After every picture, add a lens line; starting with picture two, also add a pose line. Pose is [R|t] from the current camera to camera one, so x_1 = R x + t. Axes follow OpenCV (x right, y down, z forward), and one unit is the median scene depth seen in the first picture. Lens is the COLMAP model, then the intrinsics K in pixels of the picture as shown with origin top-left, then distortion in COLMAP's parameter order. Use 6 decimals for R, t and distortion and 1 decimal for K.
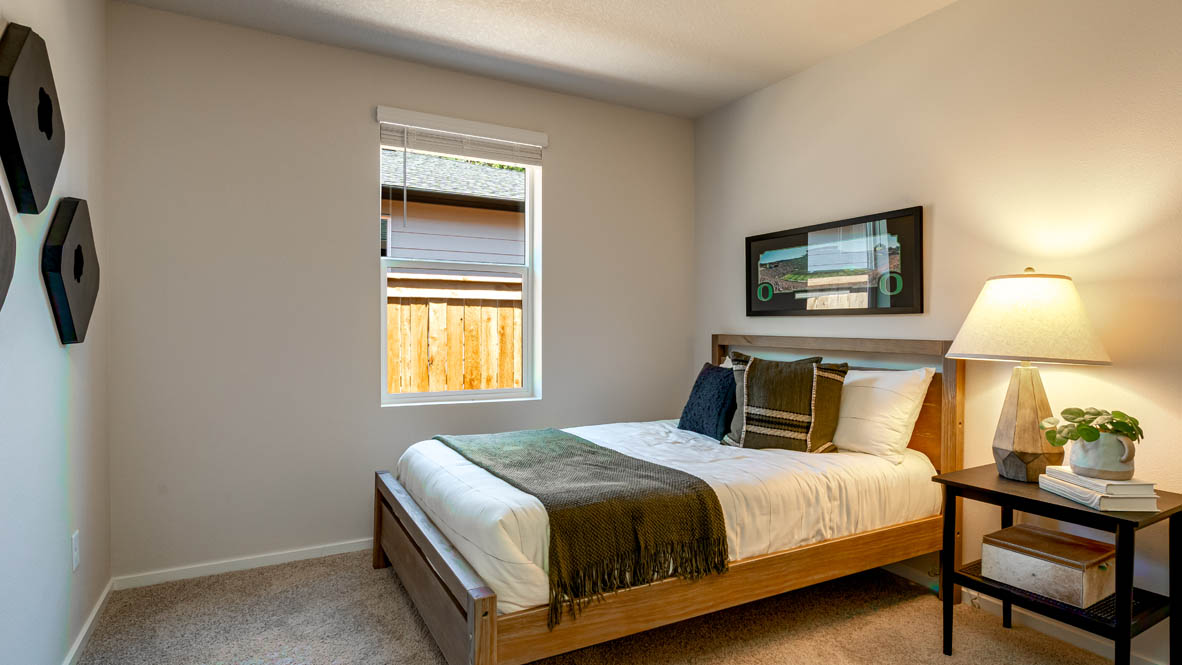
lens RADIAL K [[620.6, 0, 589.4], [0, 620.6, 330.5], [0, 0, 1]] dist [0.001221, 0.003650]
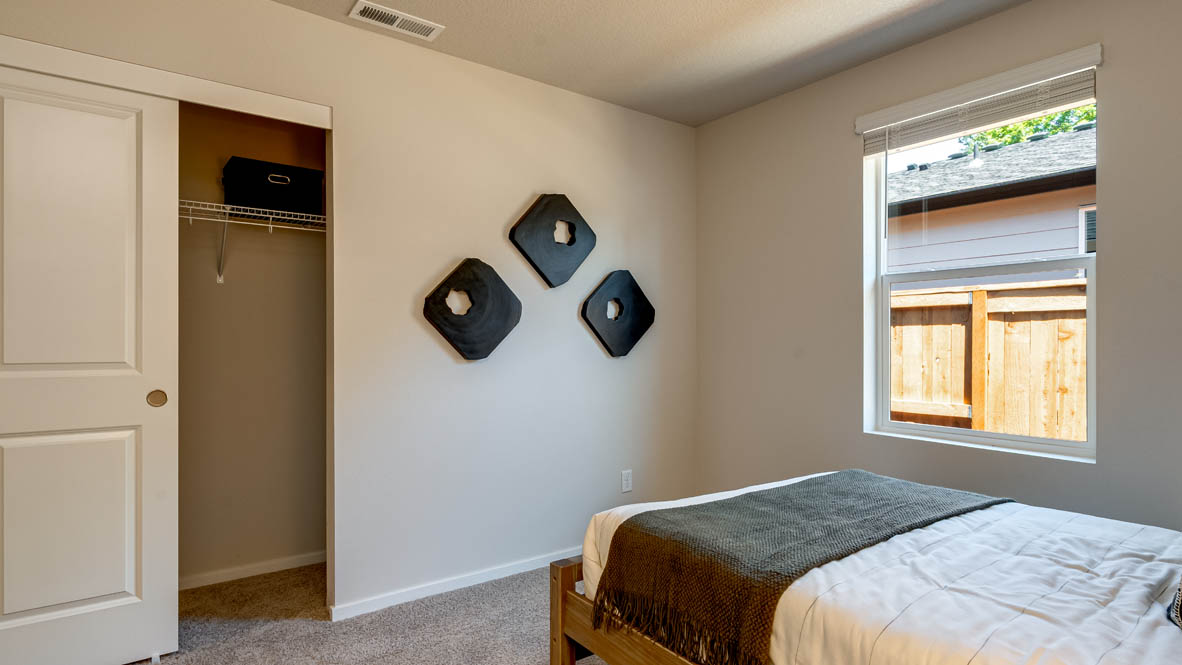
lens RADIAL K [[620.6, 0, 585.9], [0, 620.6, 337.1], [0, 0, 1]] dist [0.001221, 0.003650]
pose [[0.122879, -0.011299, -0.992357, 0.540332], [-0.011933, 0.999846, -0.012862, -0.005102], [0.992350, 0.013422, 0.122725, 0.452240]]
